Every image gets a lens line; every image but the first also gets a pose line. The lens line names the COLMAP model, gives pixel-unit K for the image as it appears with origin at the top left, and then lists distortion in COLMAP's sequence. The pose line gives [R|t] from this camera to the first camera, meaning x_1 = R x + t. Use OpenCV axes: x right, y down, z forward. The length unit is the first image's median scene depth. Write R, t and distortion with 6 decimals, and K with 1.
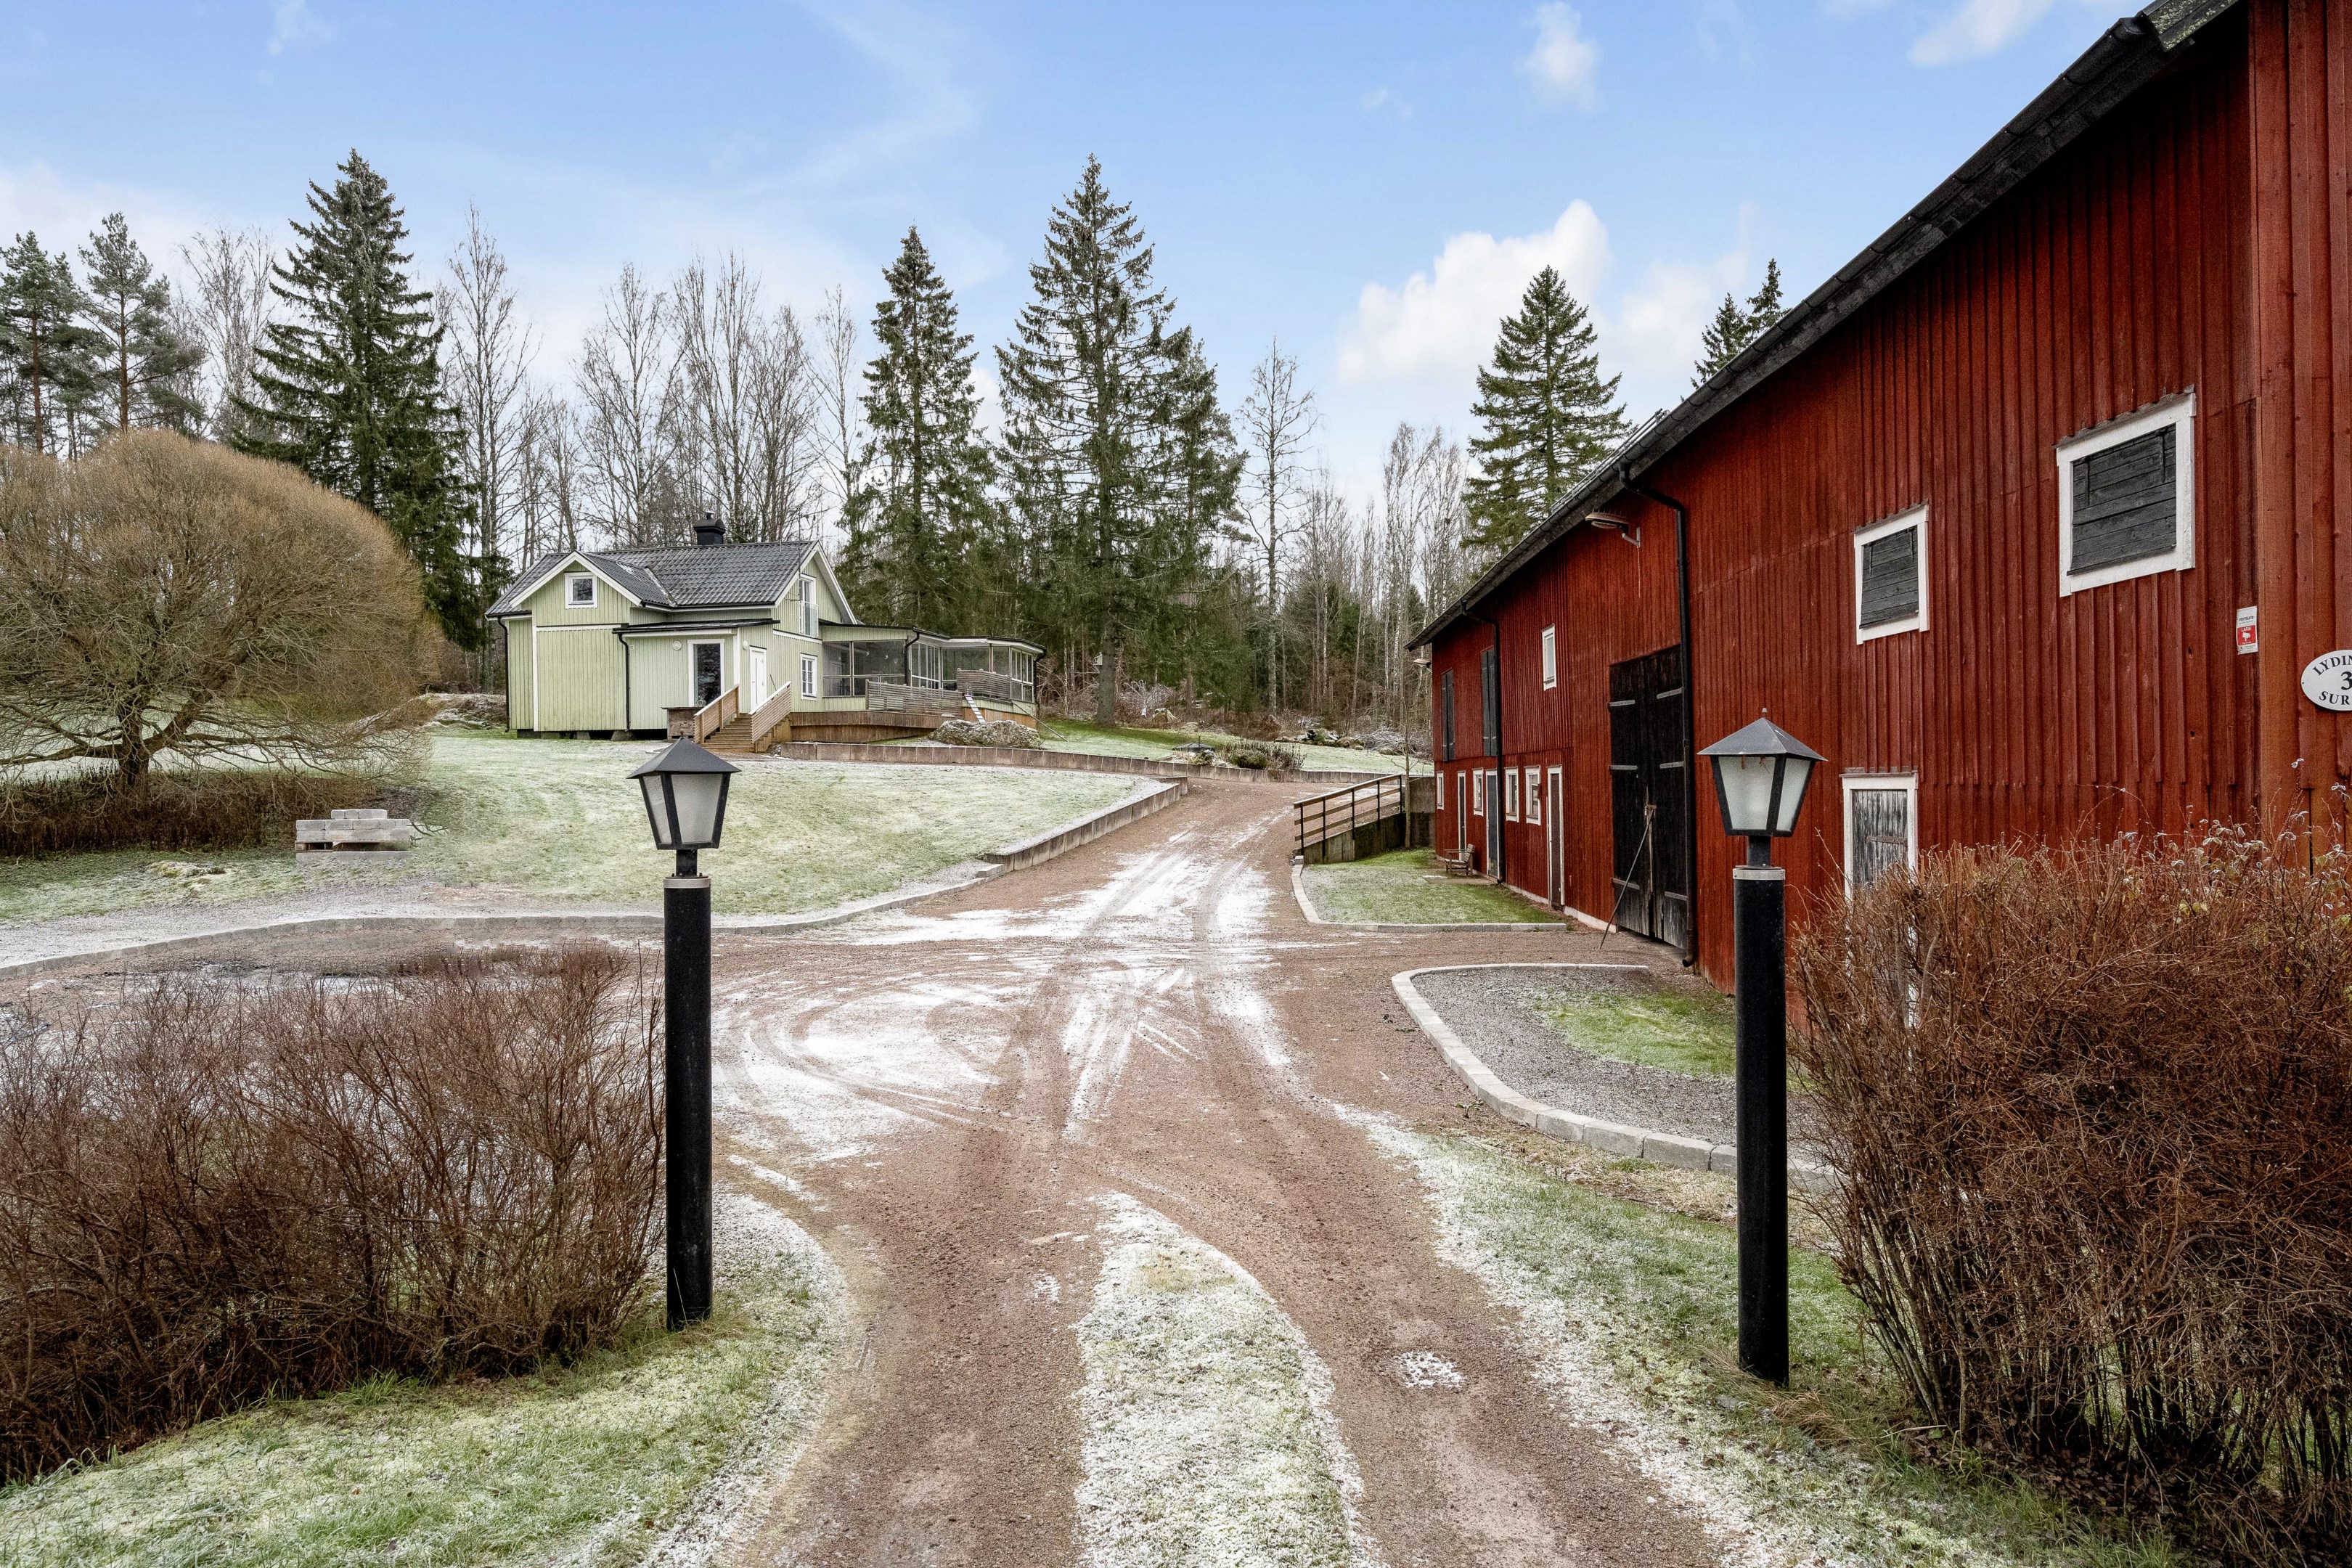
lens RADIAL K [[1524.5, 0, 1173.3], [0, 1524.5, 776.8], [0, 0, 1]] dist [-0.004042, -0.001715]
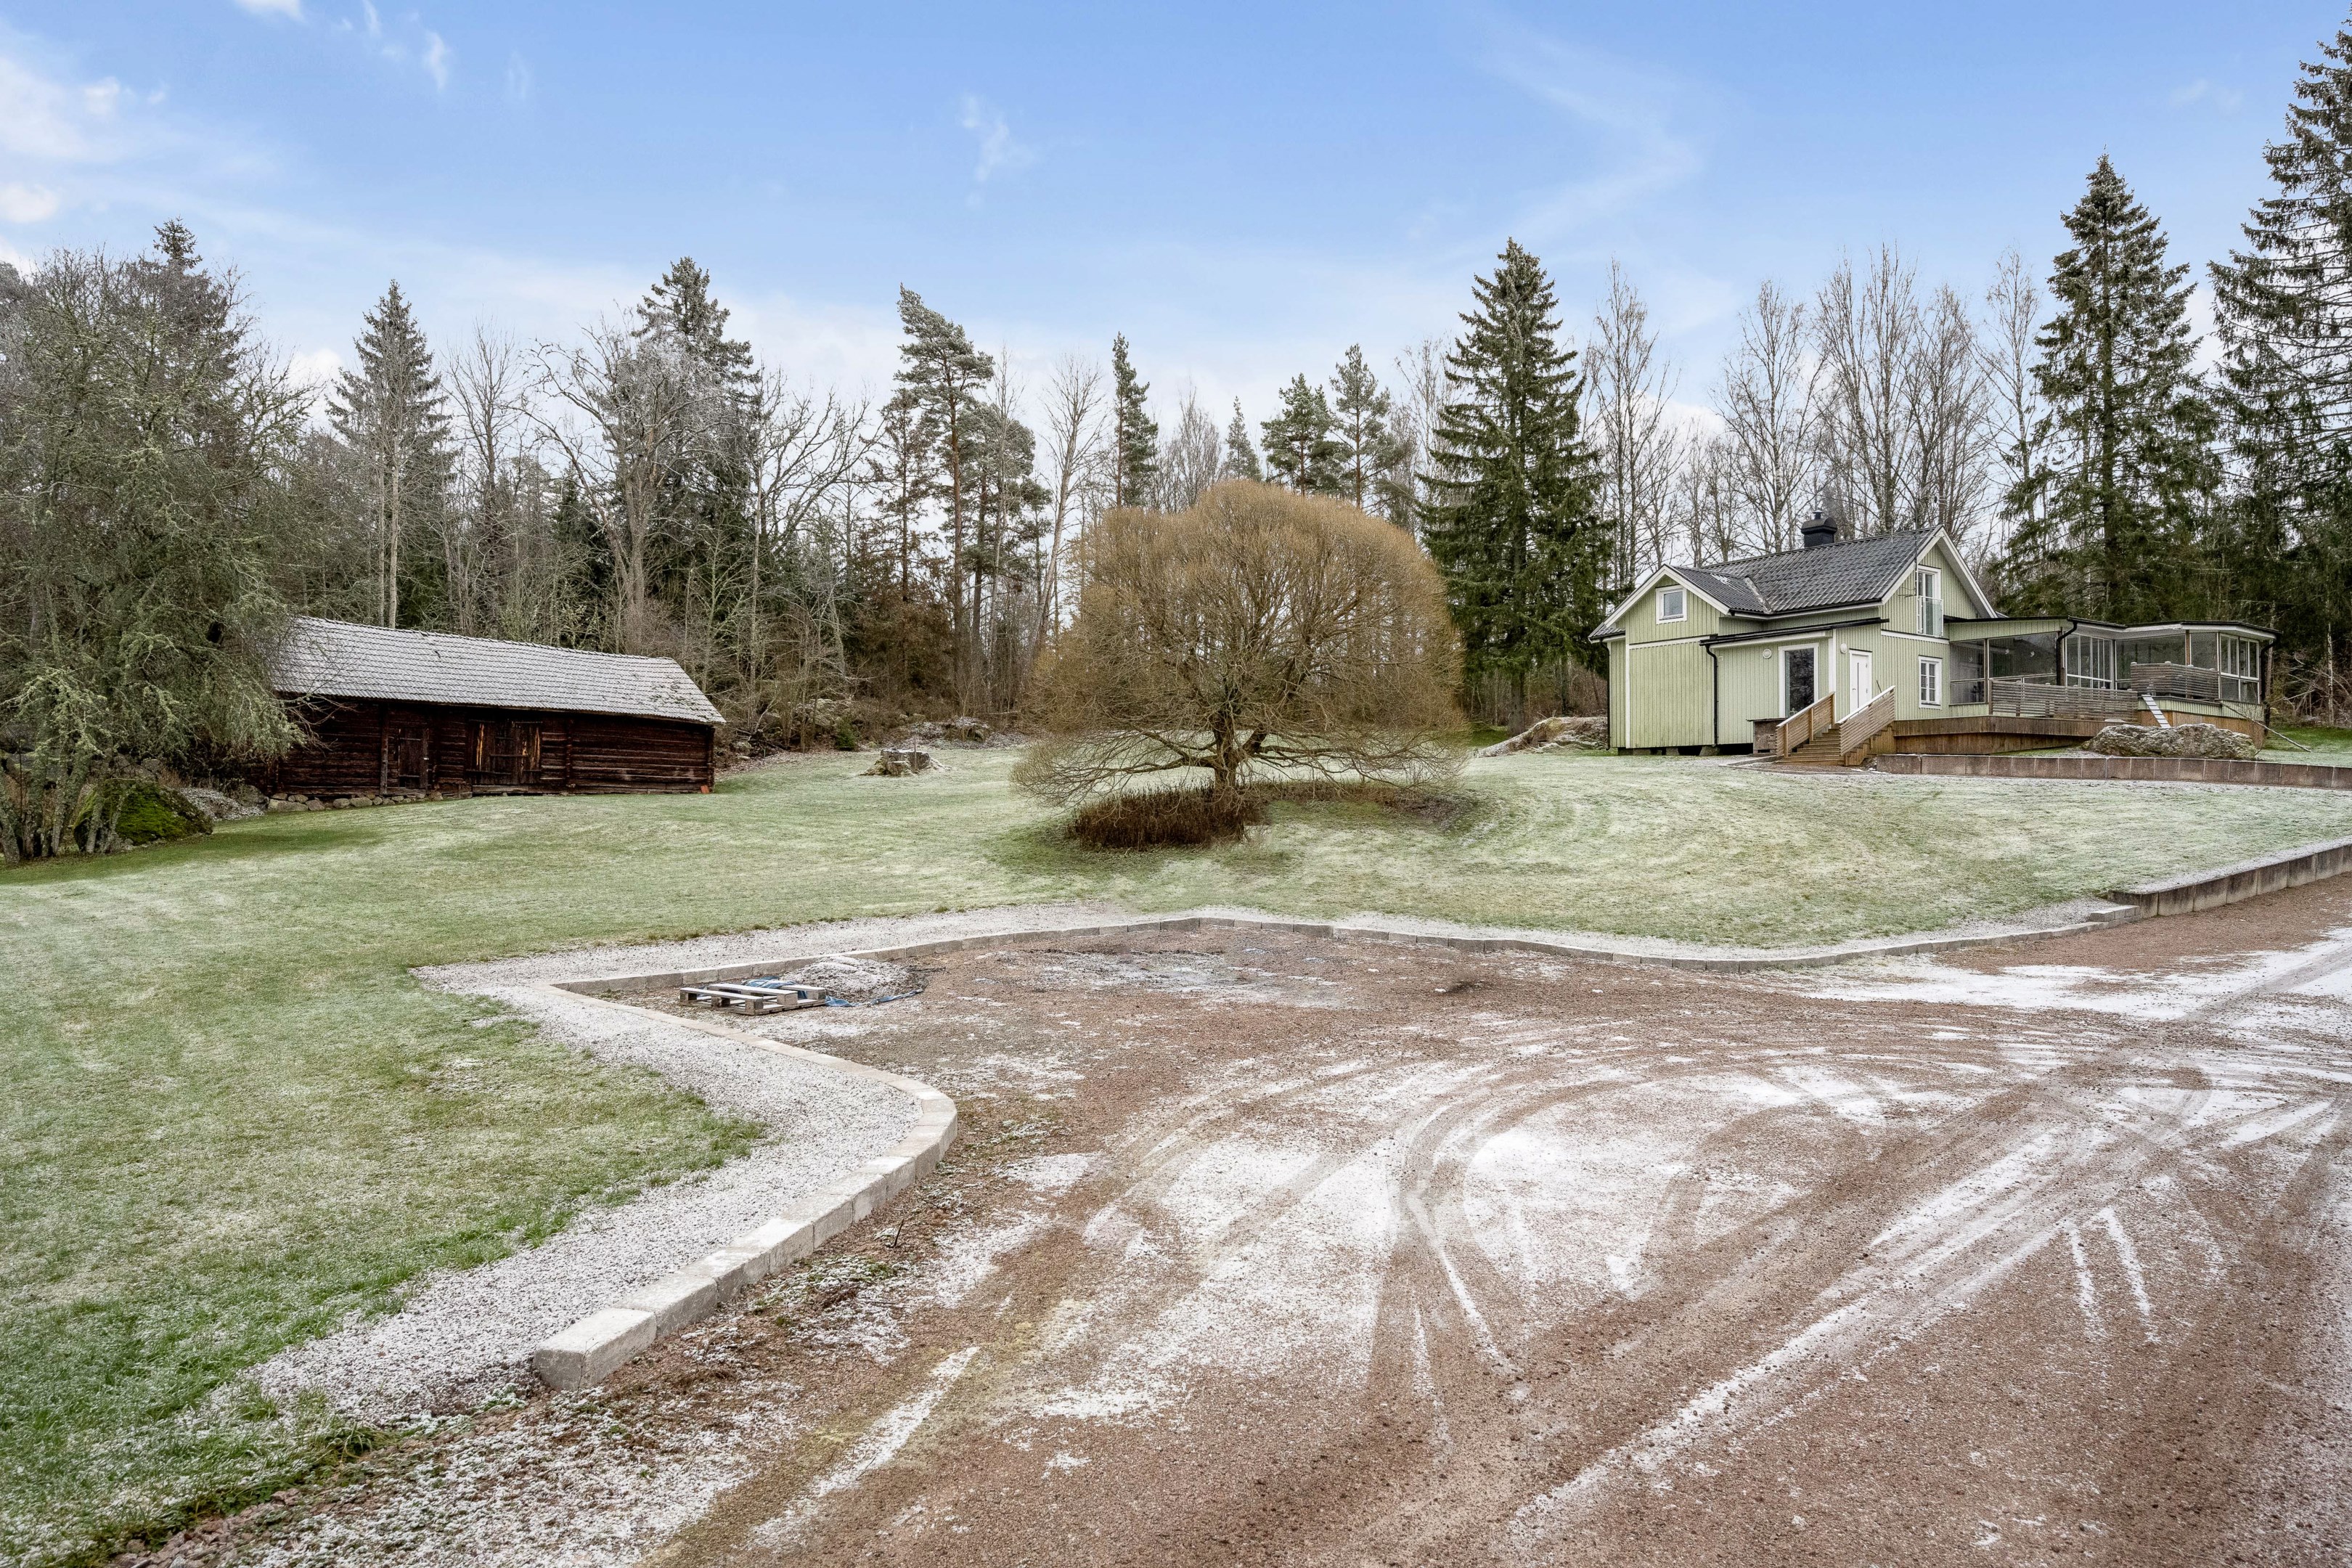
lens RADIAL K [[1402.0, 0, 1179.4], [0, 1402.0, 790.2], [0, 0, 1]] dist [-0.006465, 0.003116]
pose [[0.706925, 0.002309, -0.707285, 0.021085], [-0.010440, 0.999920, -0.007171, 0.005729], [0.707212, 0.012454, 0.706892, 0.100473]]
